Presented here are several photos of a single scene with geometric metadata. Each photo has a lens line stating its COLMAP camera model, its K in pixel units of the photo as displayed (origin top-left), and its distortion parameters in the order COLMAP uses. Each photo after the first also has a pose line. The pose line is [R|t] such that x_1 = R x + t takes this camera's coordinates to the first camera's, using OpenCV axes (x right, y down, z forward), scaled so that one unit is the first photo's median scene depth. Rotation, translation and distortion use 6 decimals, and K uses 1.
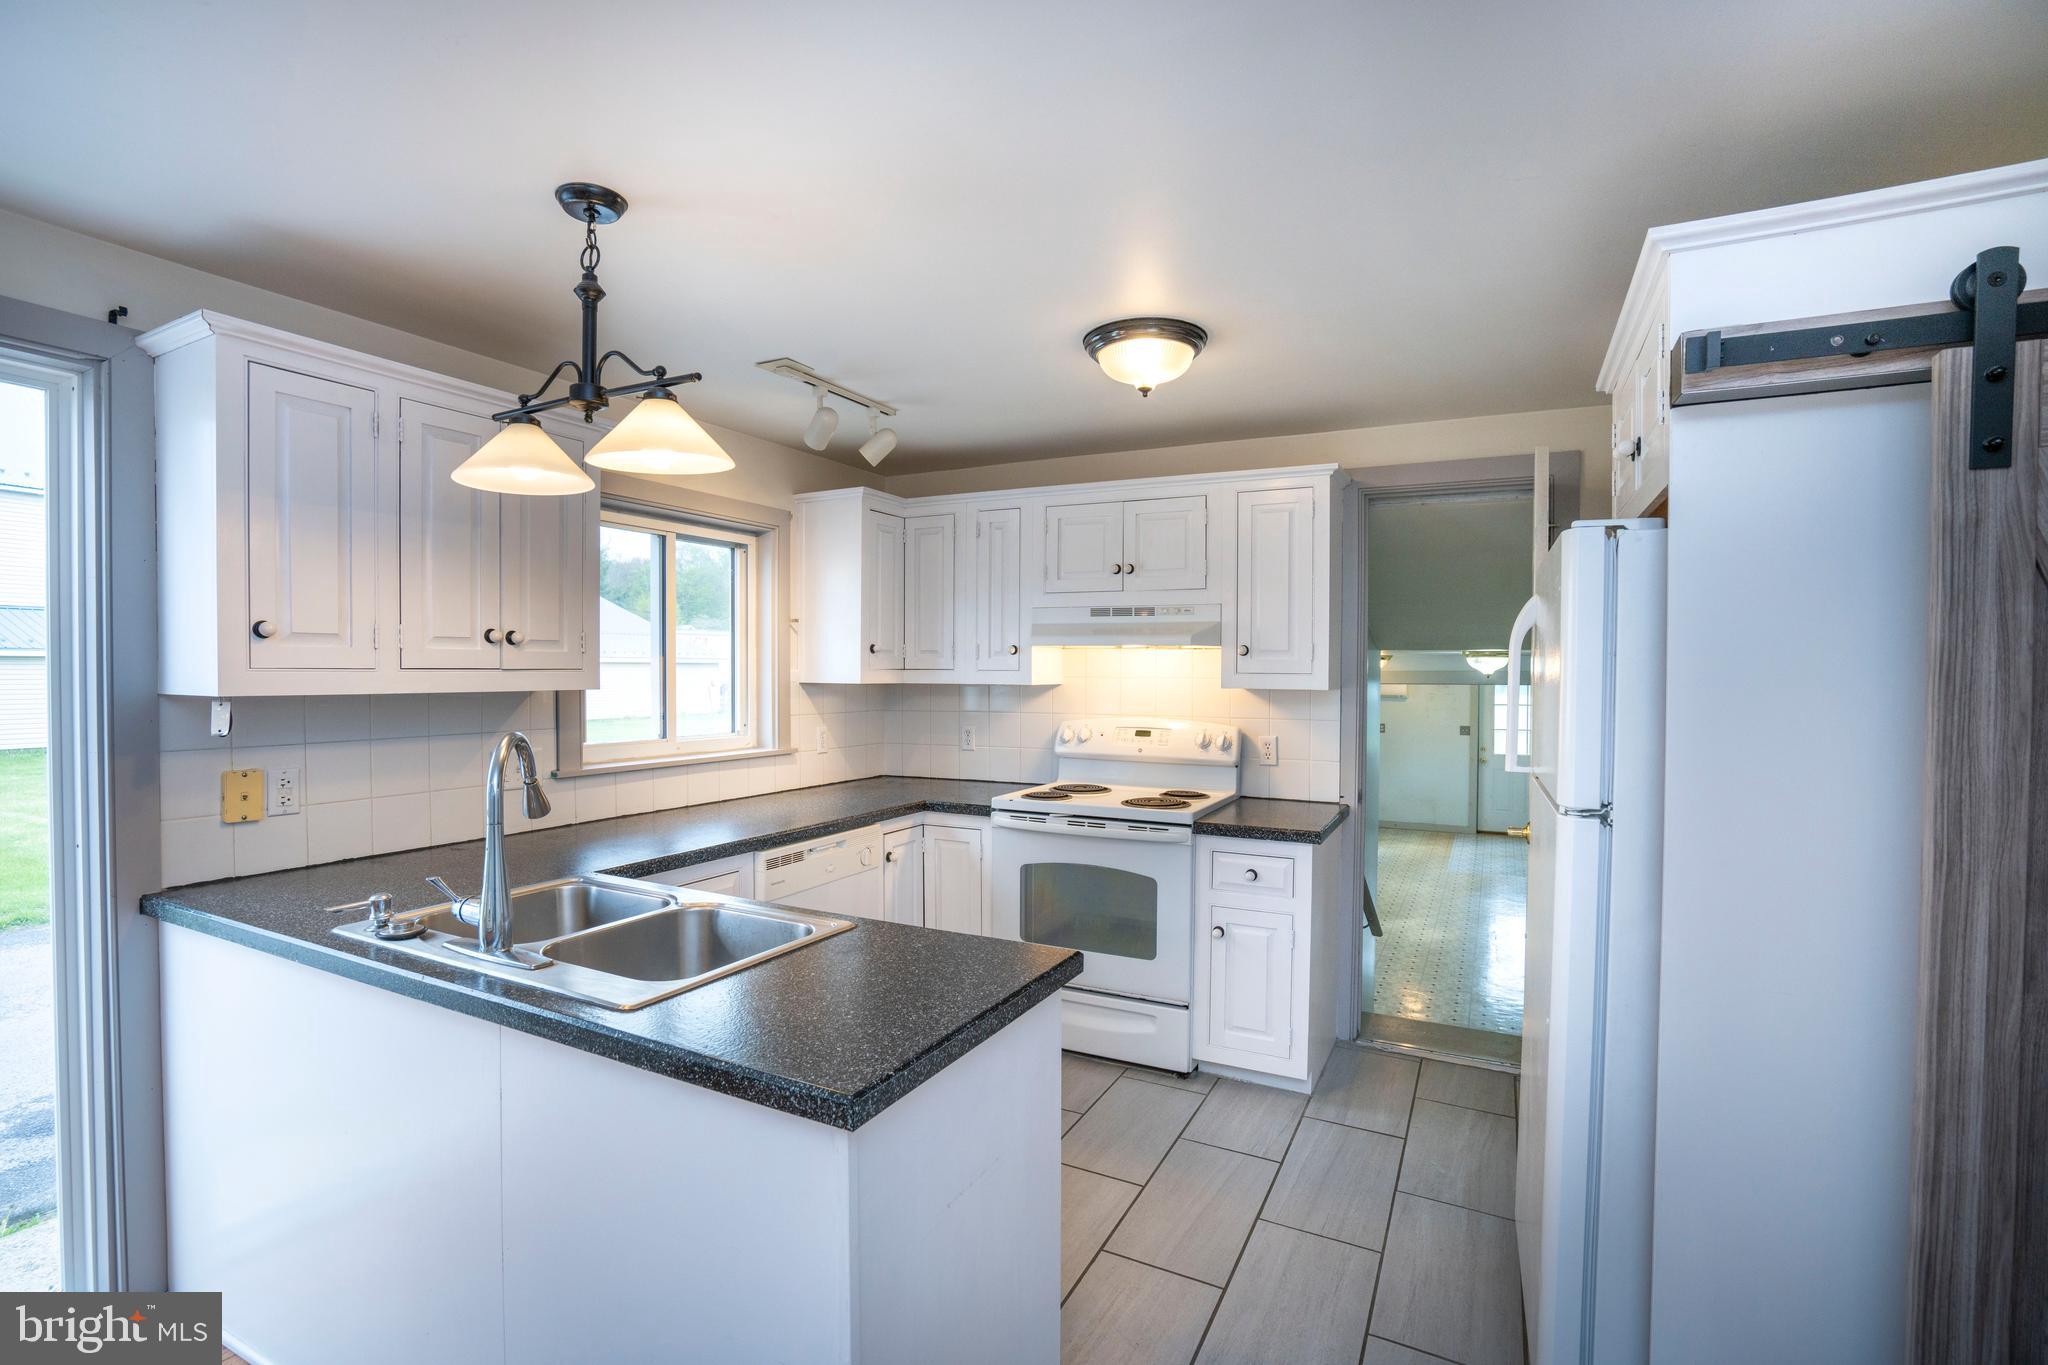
lens RADIAL K [[946.4, 0, 1018.9], [0, 946.4, 687.6], [0, 0, 1]] dist [-0.063247, 0.026788]
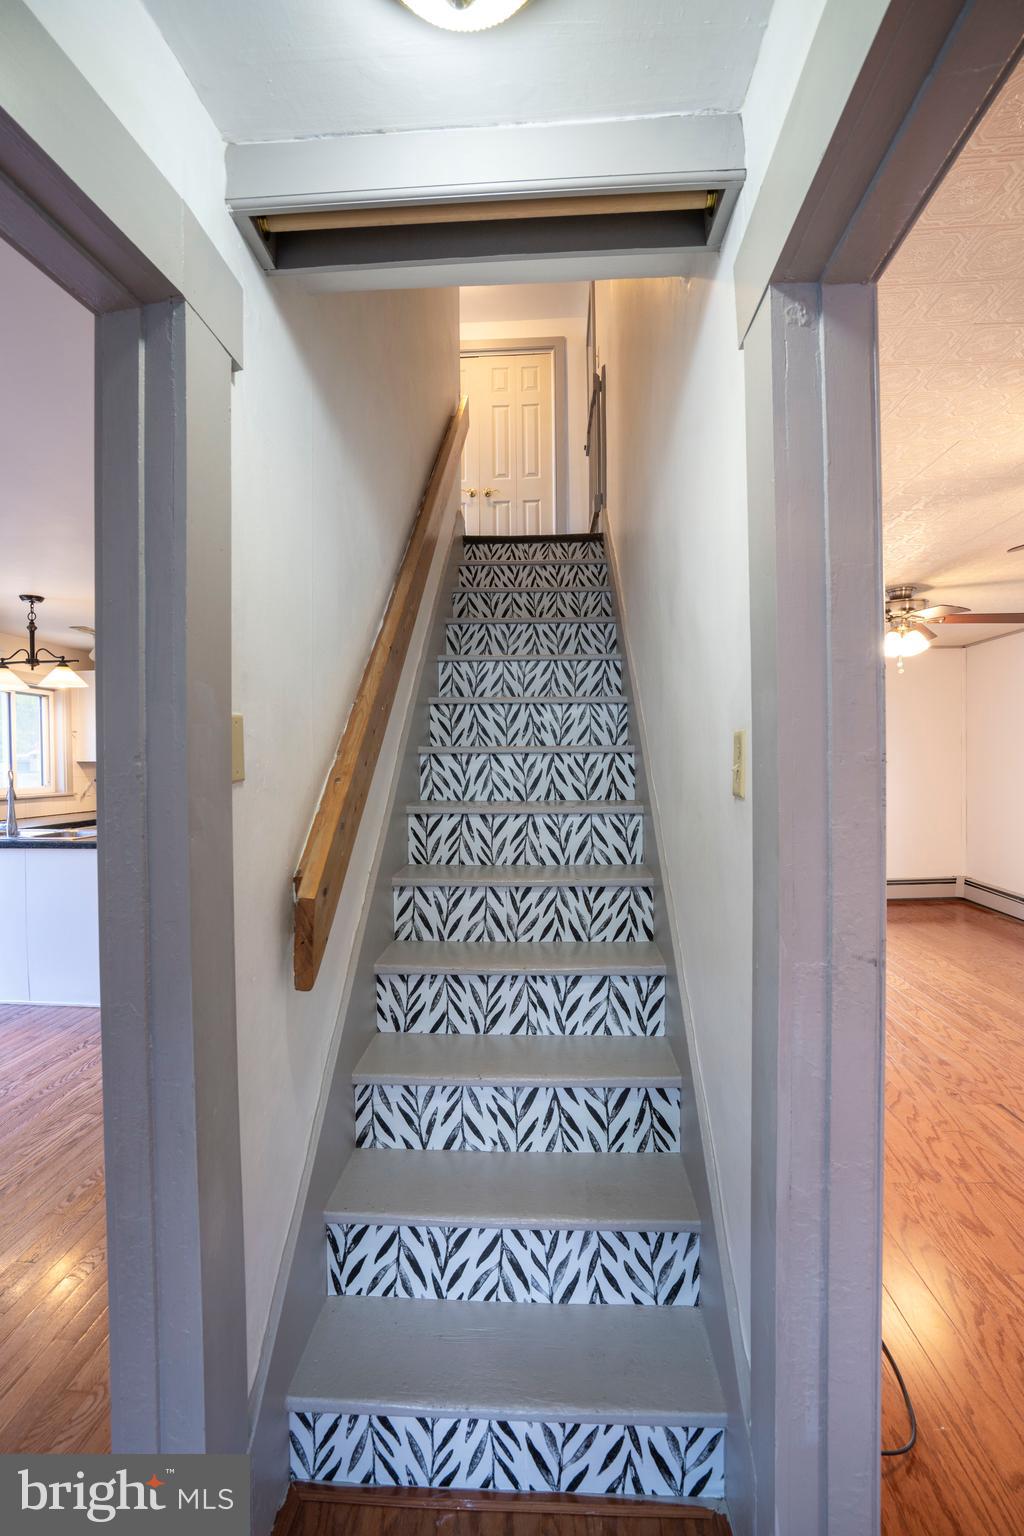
lens RADIAL K [[709.8, 0, 512.0], [0, 709.8, 768.0], [0, 0, 1]] dist [-0.063247, 0.026788]
pose [[0.914602, -0.020950, 0.403812, 0.029428], [0.025645, 0.999652, -0.006221, 0.047657], [-0.403541, 0.016046, 0.914821, -0.884030]]
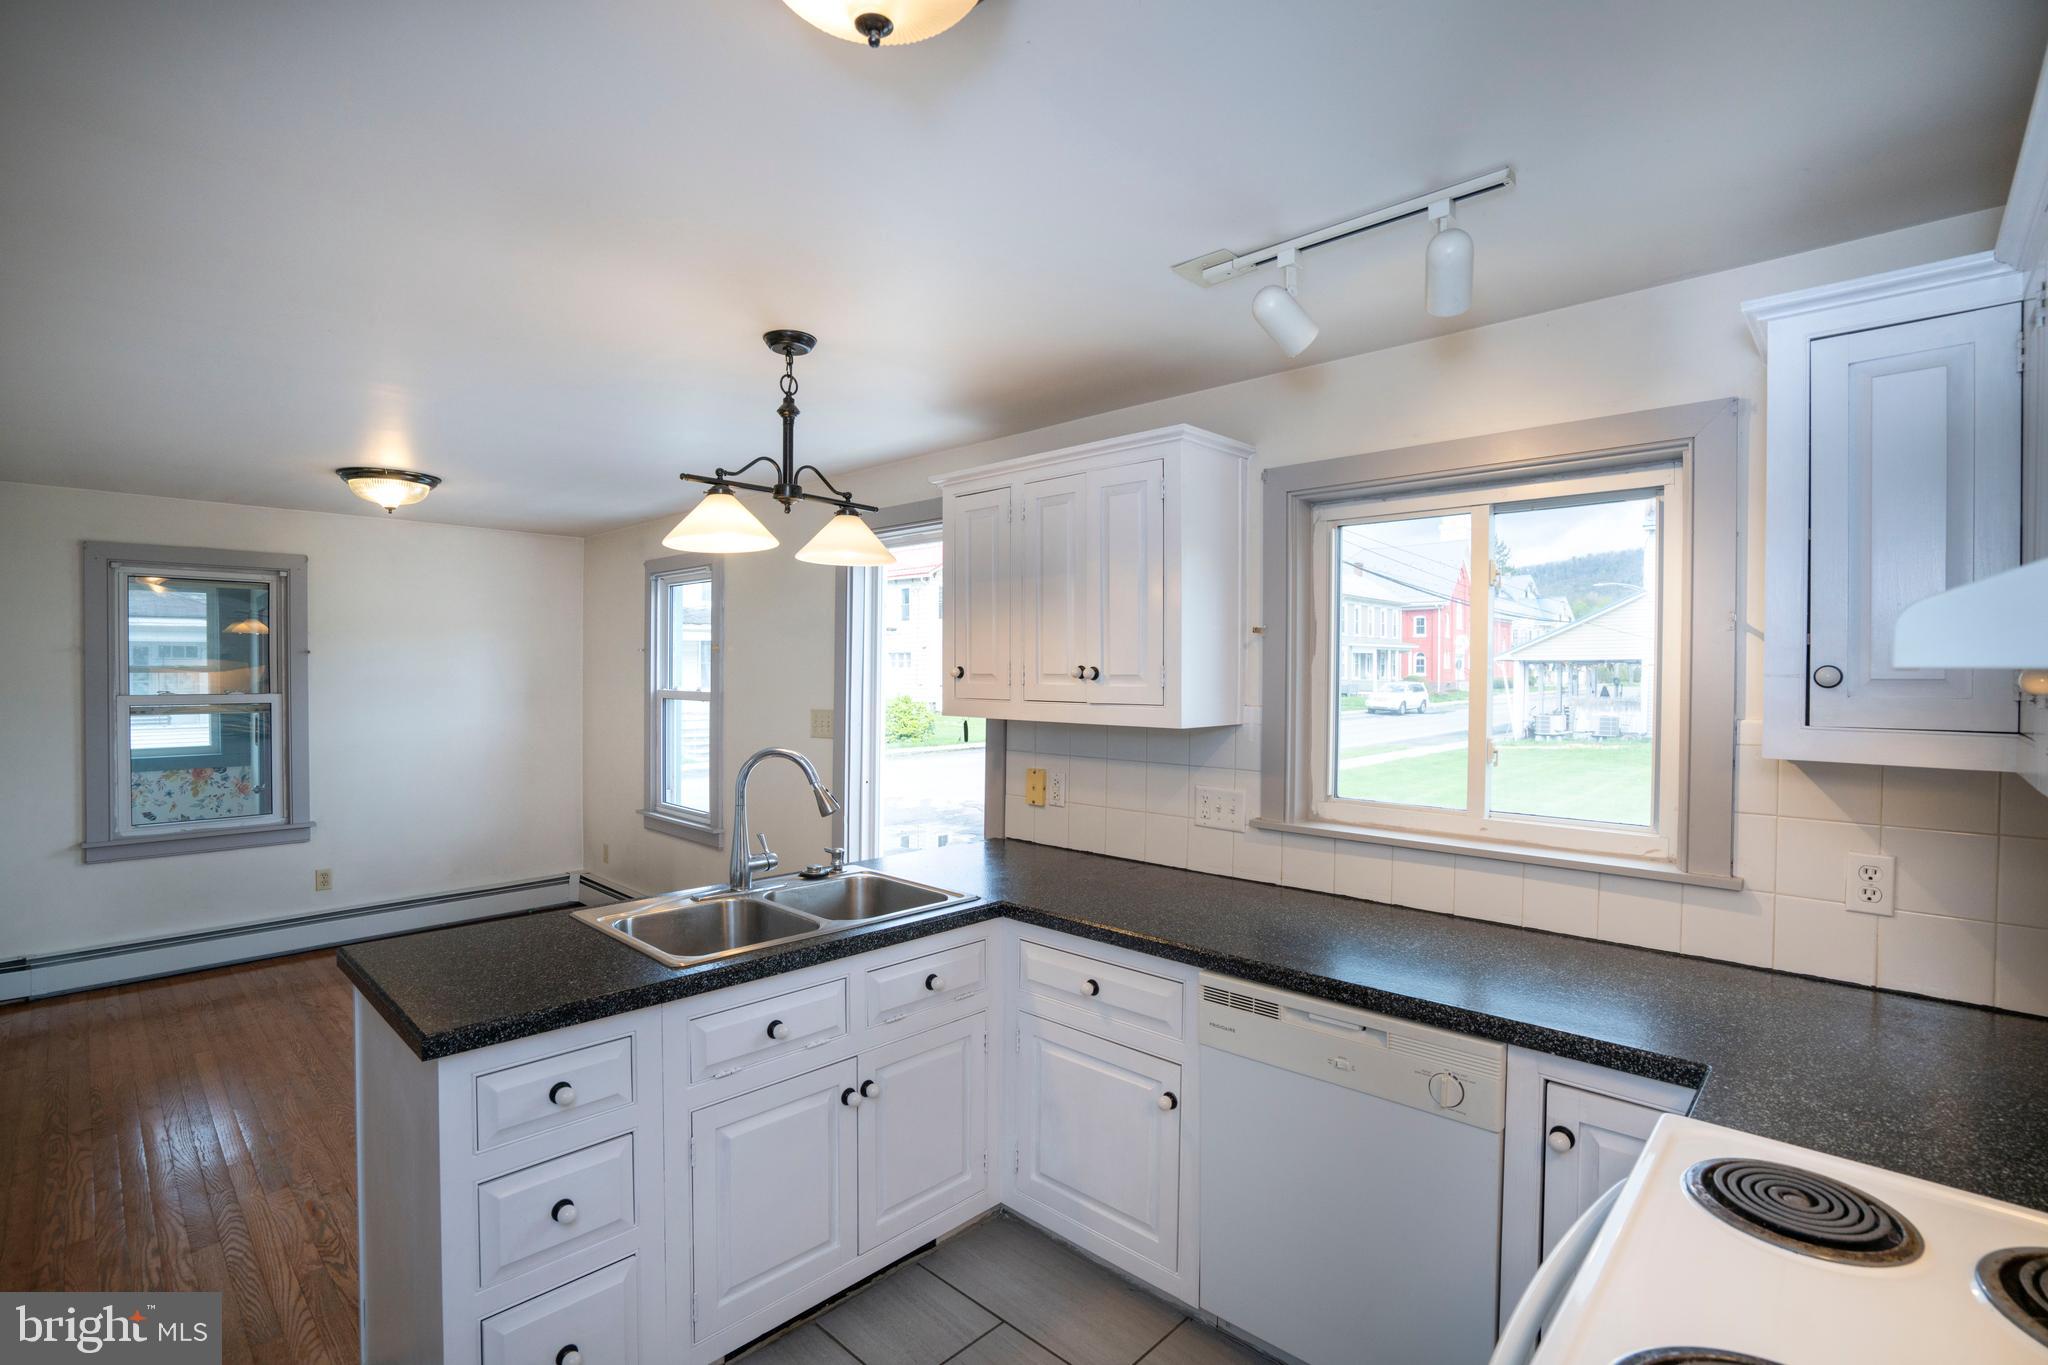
lens RADIAL K [[946.4, 0, 1018.9], [0, 946.4, 687.6], [0, 0, 1]] dist [-0.063247, 0.026788]
pose [[-0.284641, 0.010666, -0.958575, 0.354726], [-0.024173, 0.999540, 0.018300, -0.038498], [0.958329, 0.028381, -0.284252, 0.856491]]
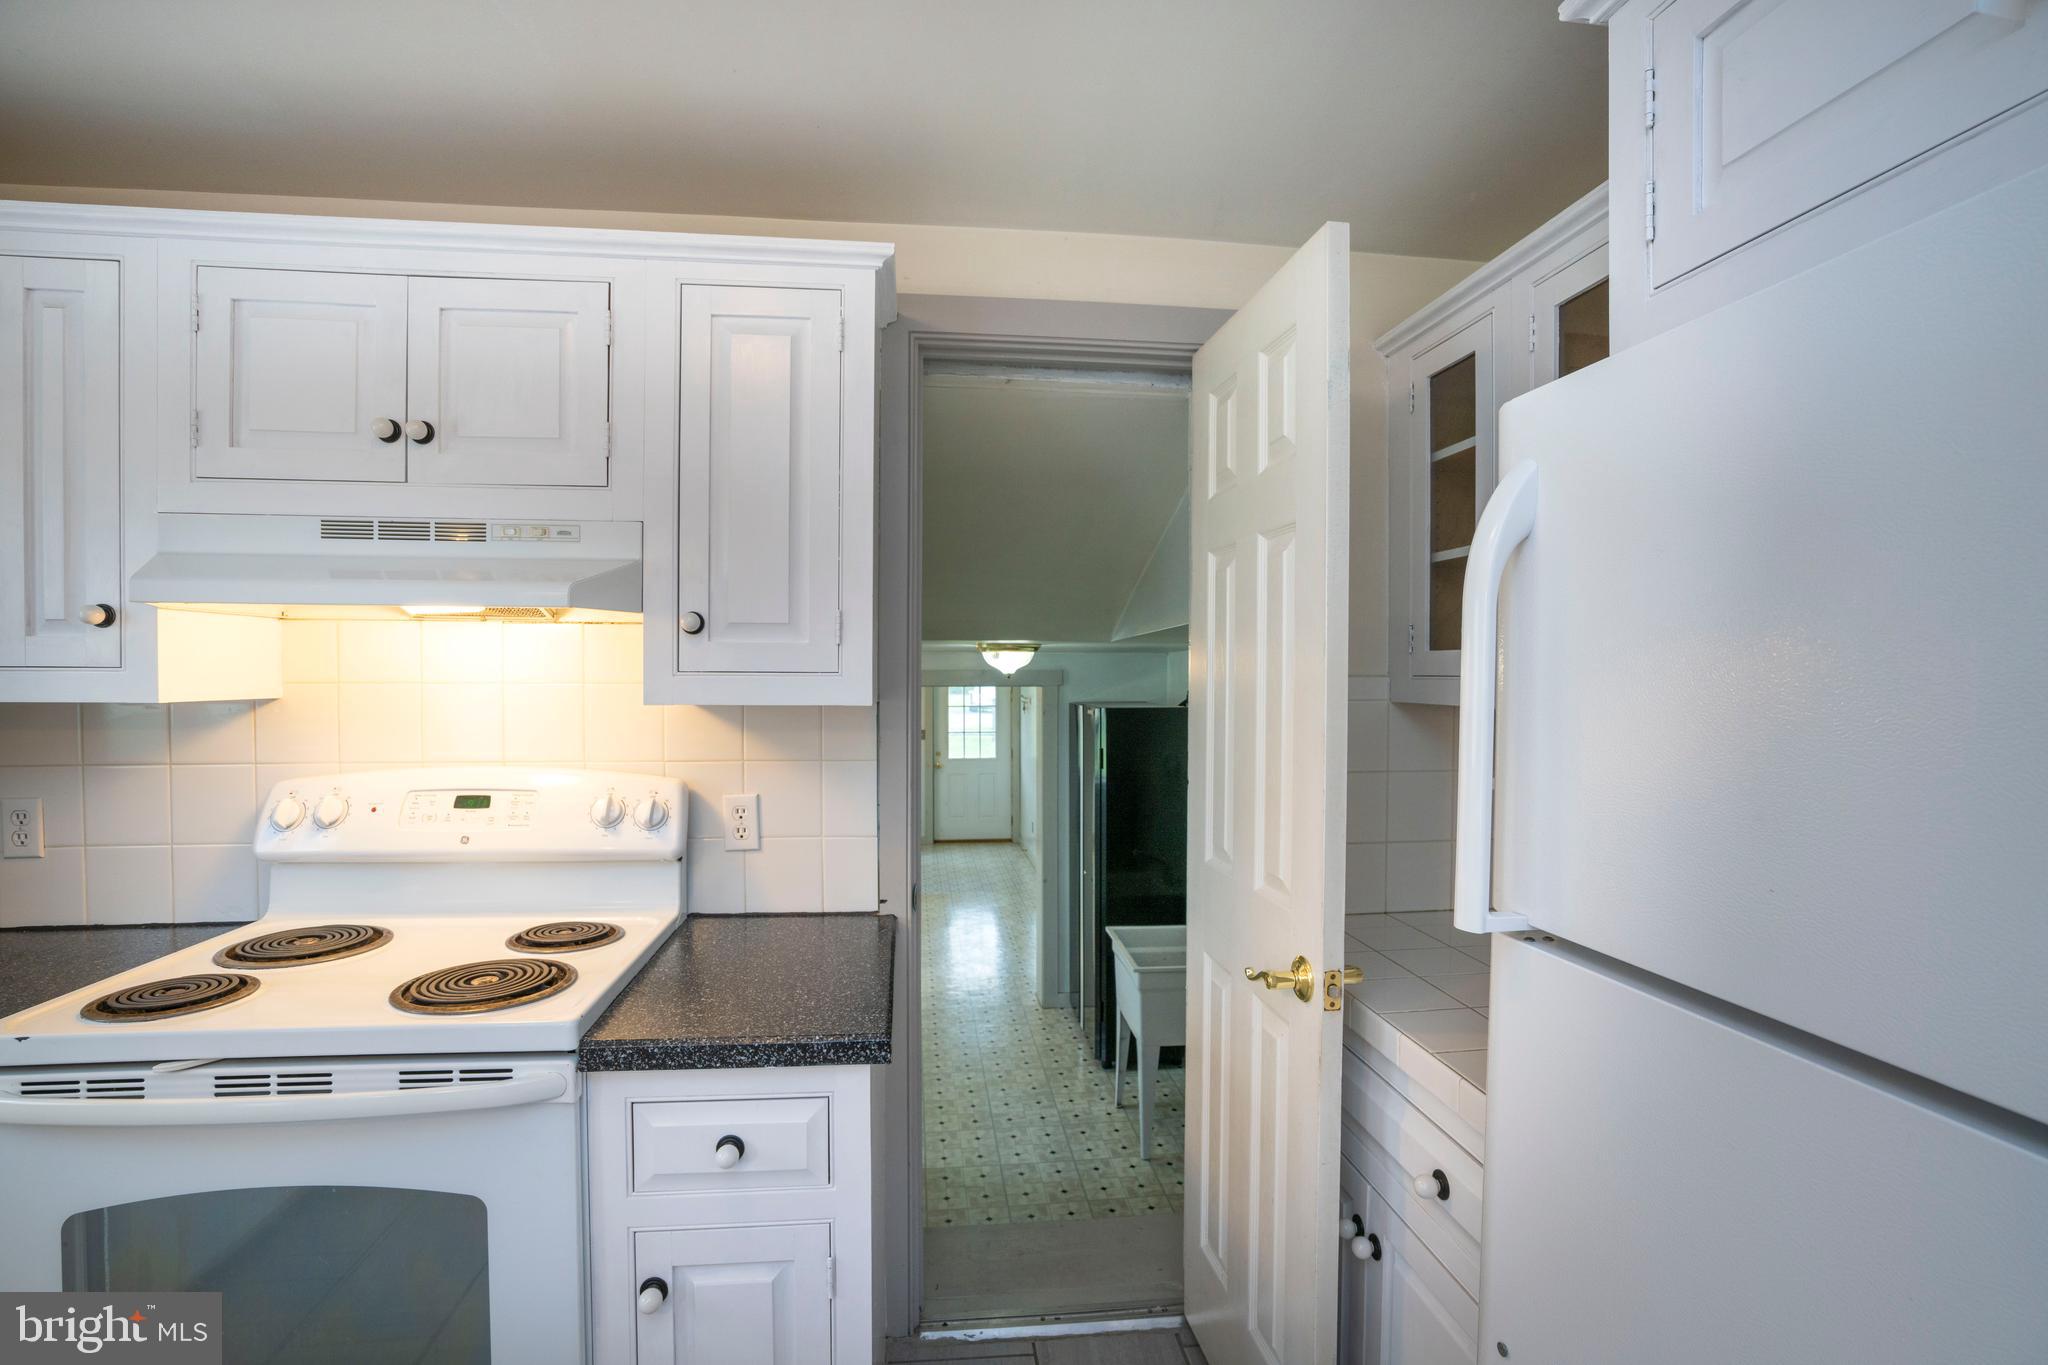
lens RADIAL K [[946.4, 0, 1018.9], [0, 946.4, 687.6], [0, 0, 1]] dist [-0.063247, 0.026788]
pose [[0.830307, -0.010594, 0.557206, 0.109080], [0.011246, 0.999934, 0.002254, -0.006630], [-0.557194, 0.004395, 0.830371, 0.507746]]
